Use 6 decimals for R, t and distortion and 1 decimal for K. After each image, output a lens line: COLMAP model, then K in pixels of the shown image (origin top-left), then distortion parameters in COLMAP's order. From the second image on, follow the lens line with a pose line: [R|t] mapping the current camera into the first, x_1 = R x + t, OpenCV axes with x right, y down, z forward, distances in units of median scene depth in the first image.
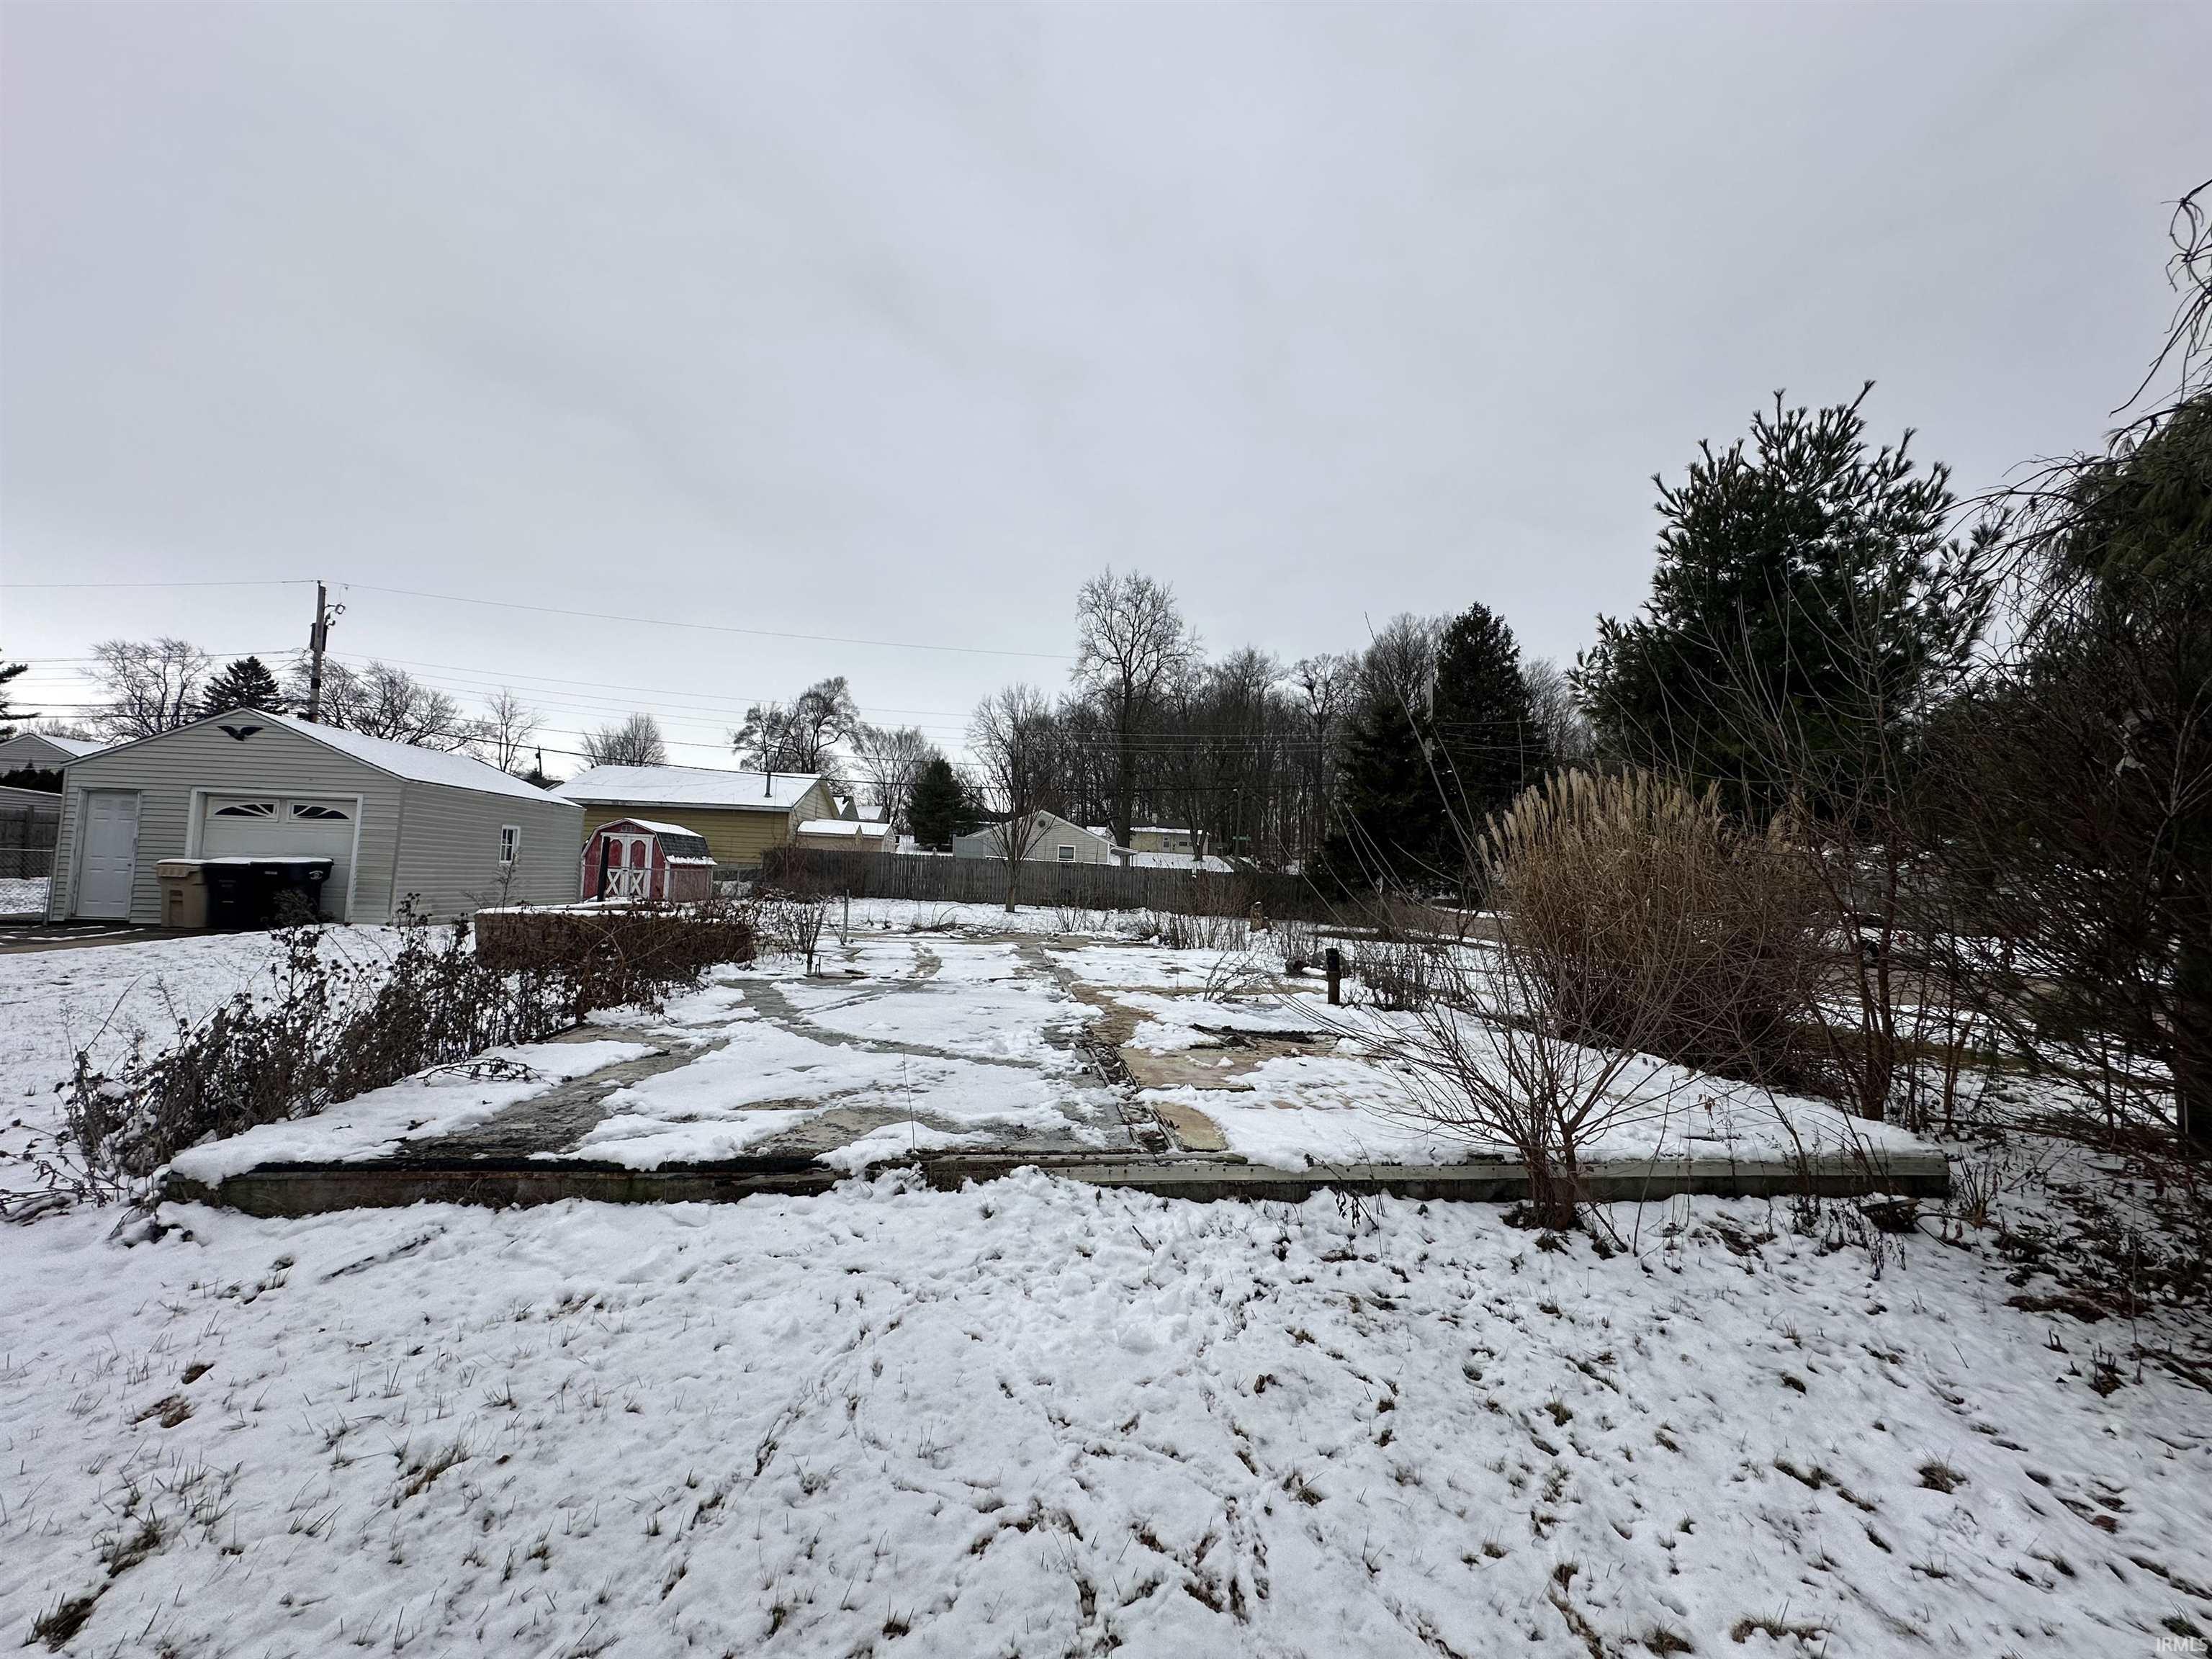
lens RADIAL K [[874.3, 0, 1113.2], [0, 874.3, 816.0], [0, 0, 1]] dist [-0.004455, 0.000121]
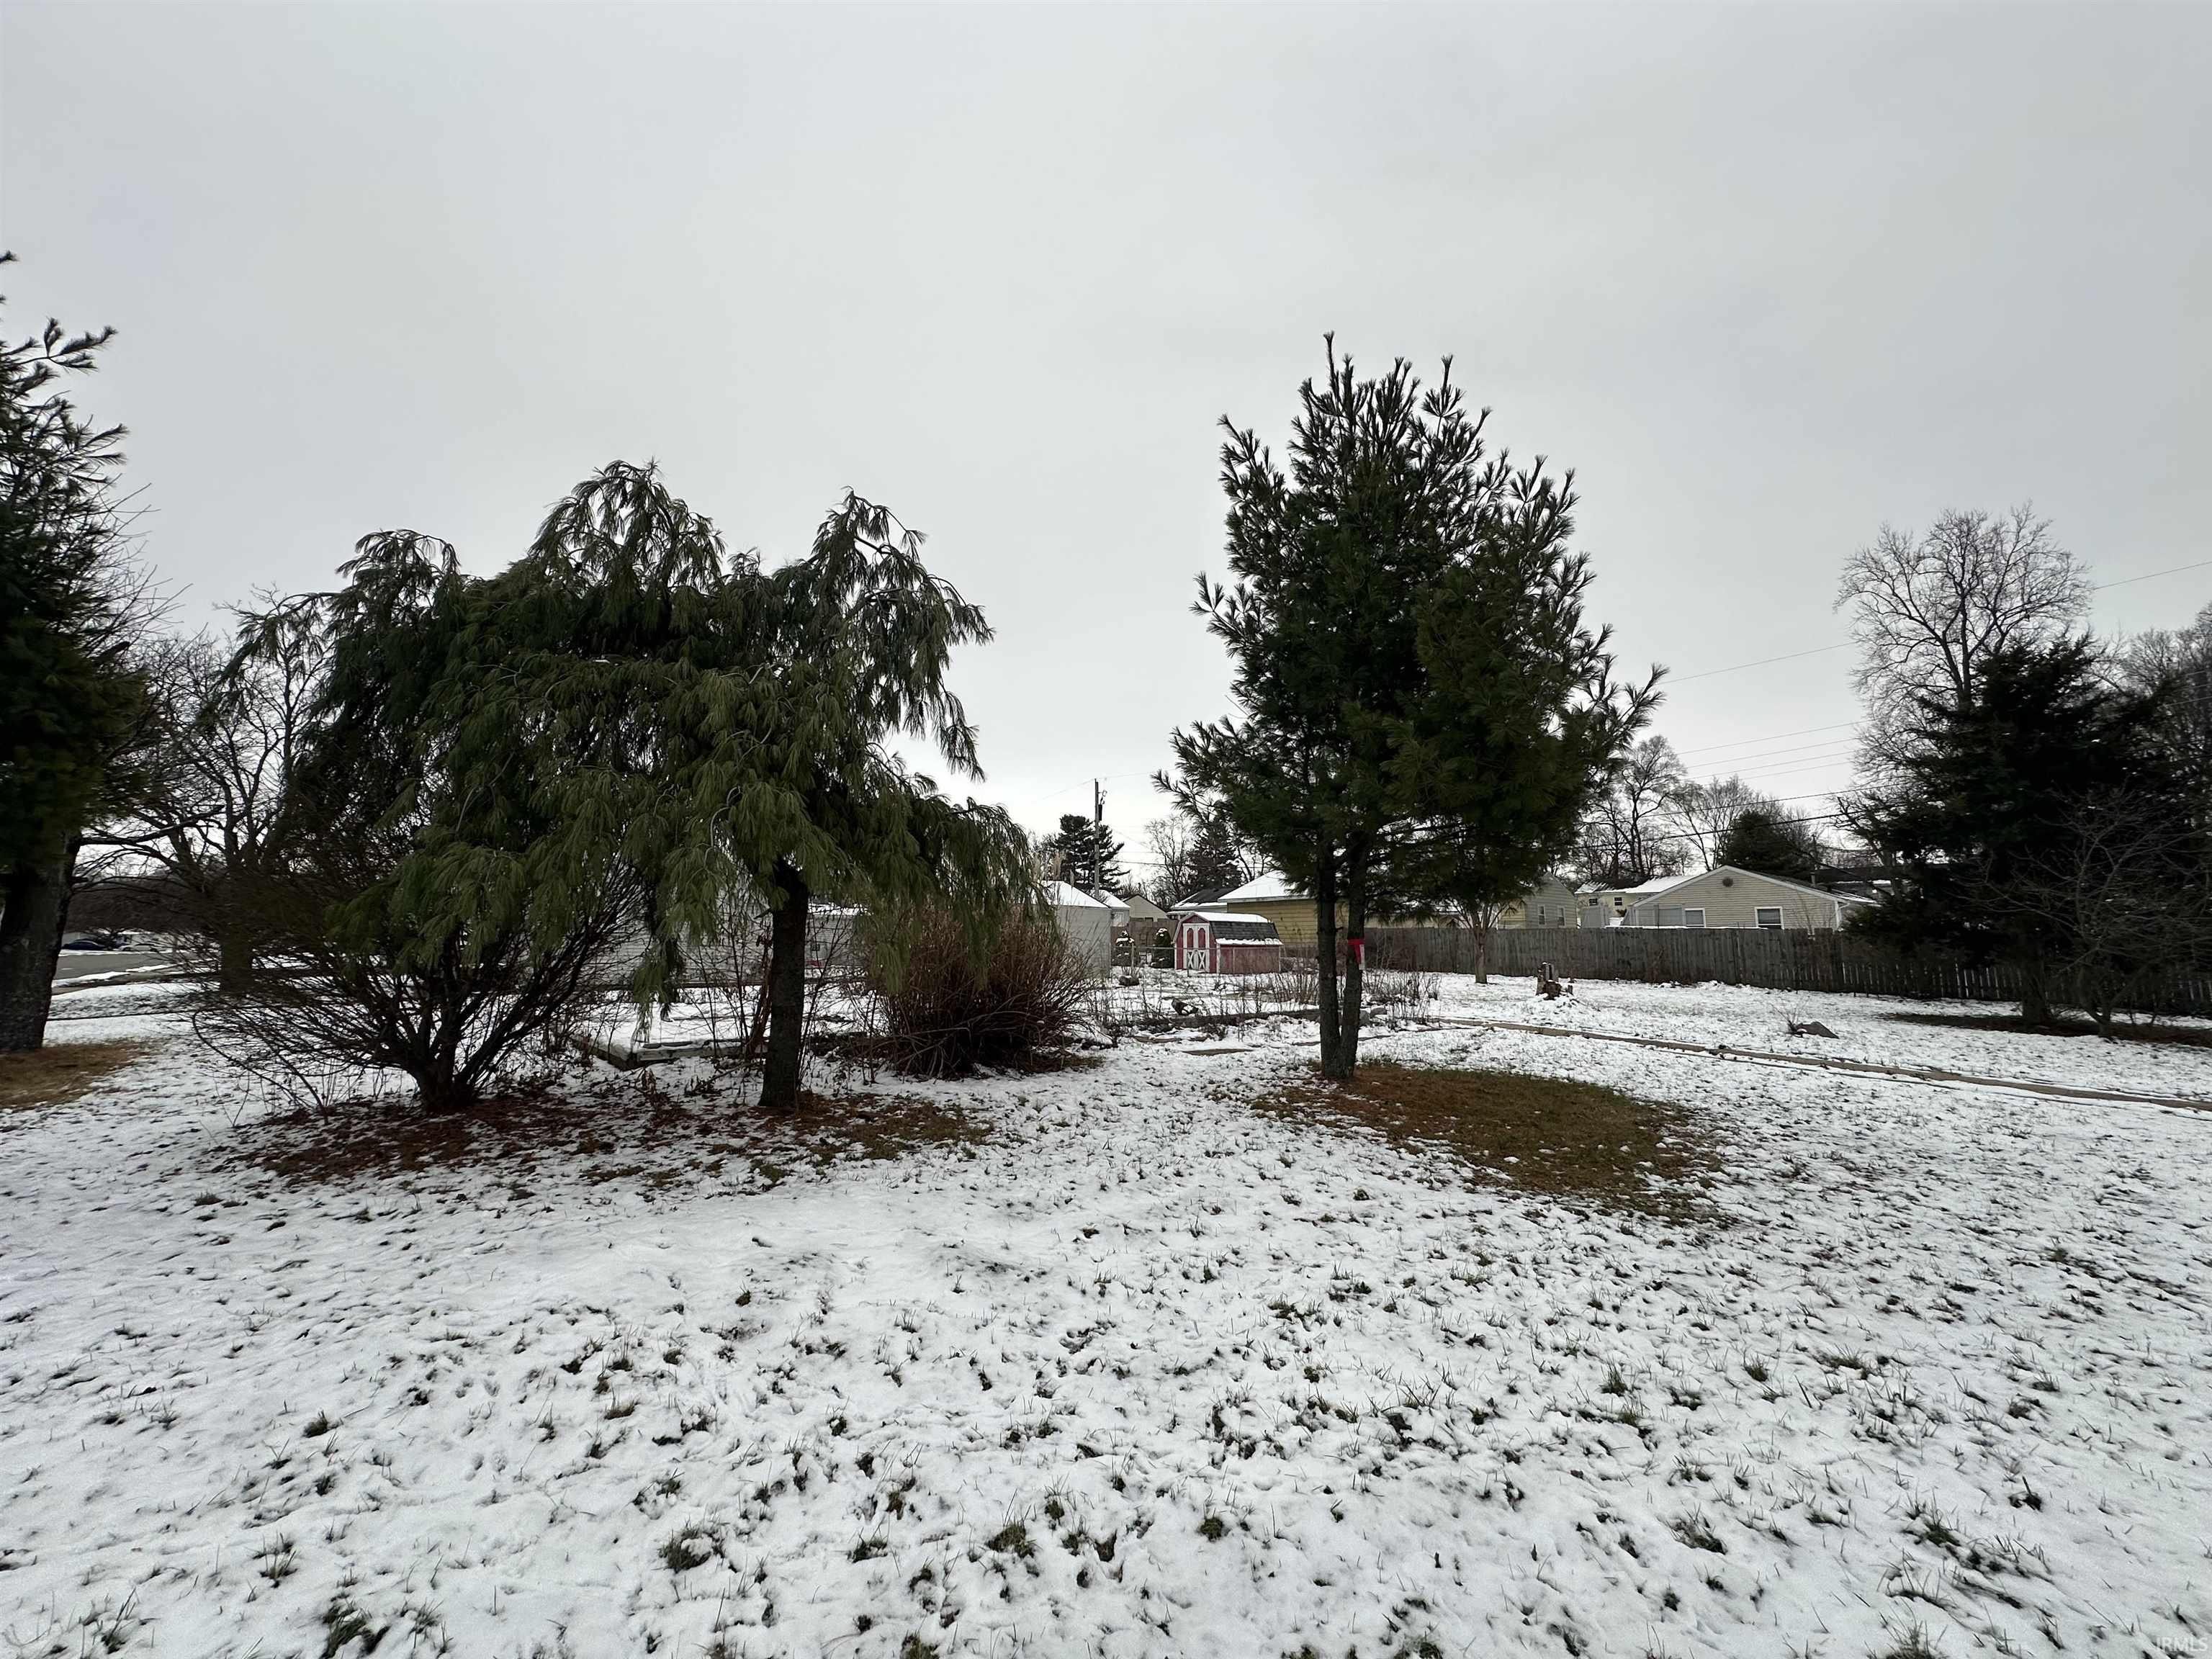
lens RADIAL K [[874.3, 0, 1102.2], [0, 874.3, 833.2], [0, 0, 1]] dist [-0.004455, 0.000121]
pose [[0.542390, -0.139132, -0.828526, 0.196005], [0.071257, 0.990256, -0.119644, 0.013085], [0.837100, 0.005856, 0.547019, 0.053621]]
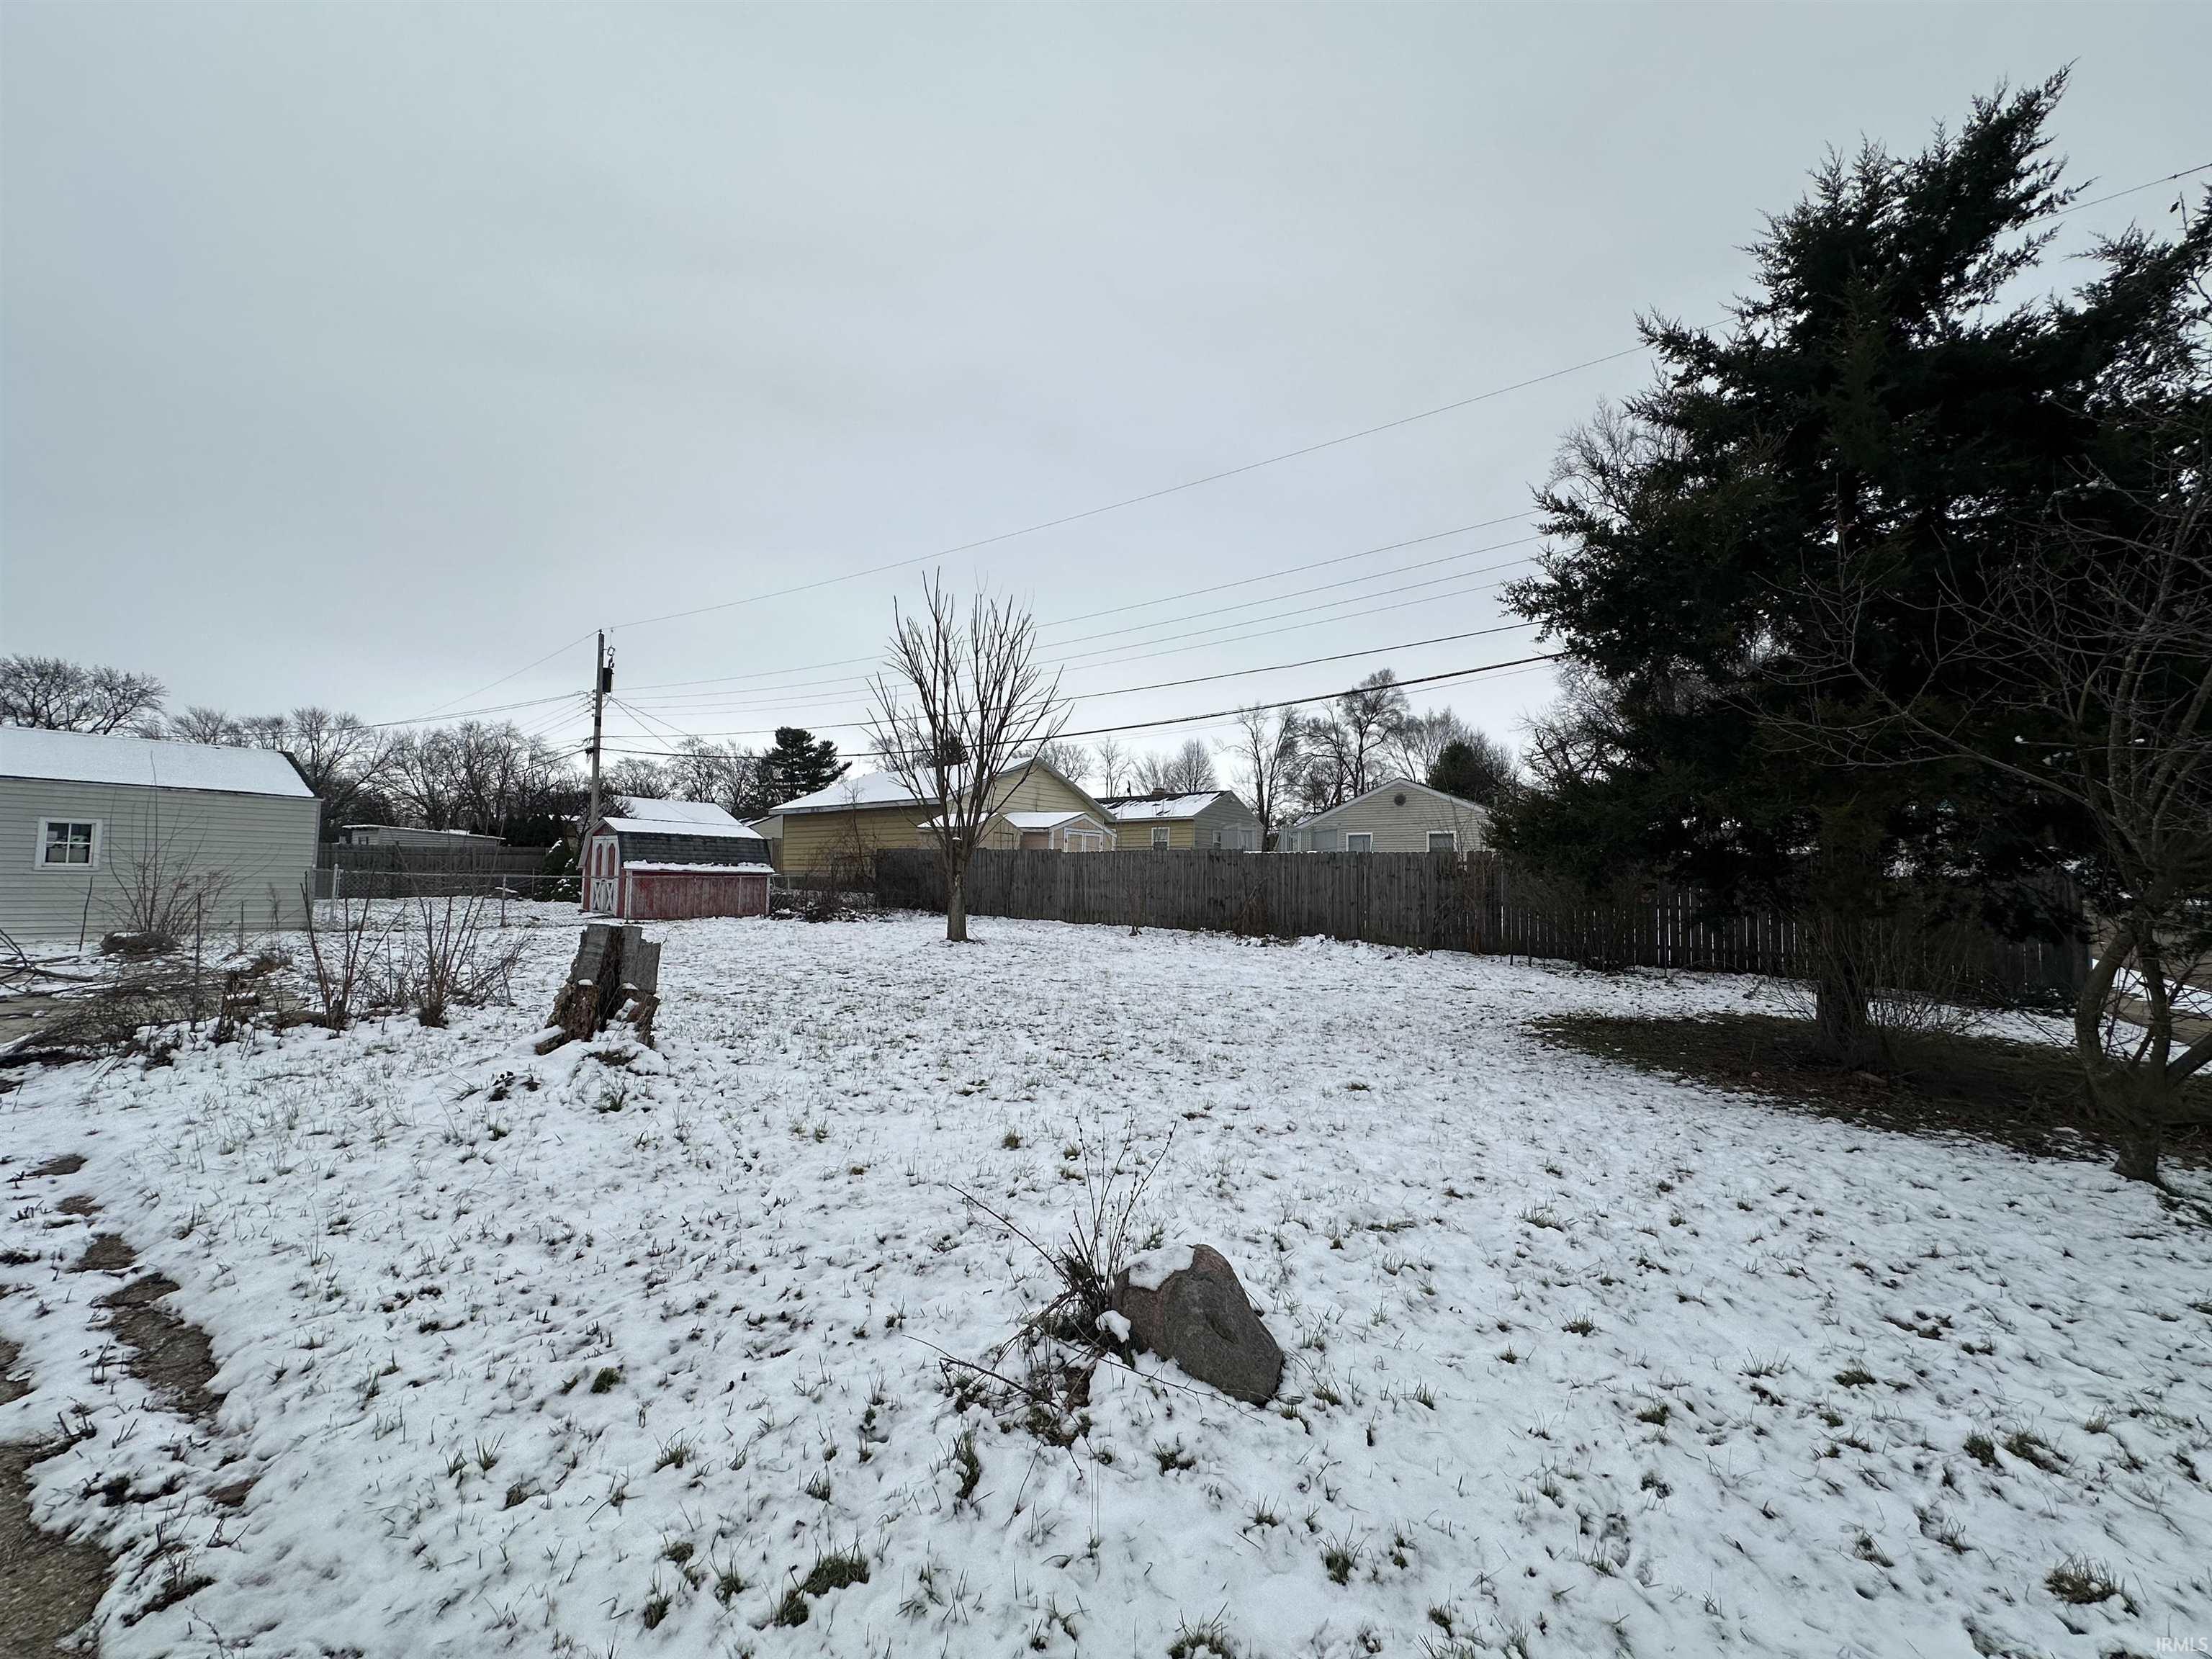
lens RADIAL K [[874.3, 0, 1106.2], [0, 874.3, 830.5], [0, 0, 1]] dist [-0.004455, 0.000121]
pose [[0.728259, -0.064656, -0.682245, 0.135353], [0.059294, 0.997751, -0.031263, 0.026727], [0.682732, -0.017685, 0.730455, 0.280007]]
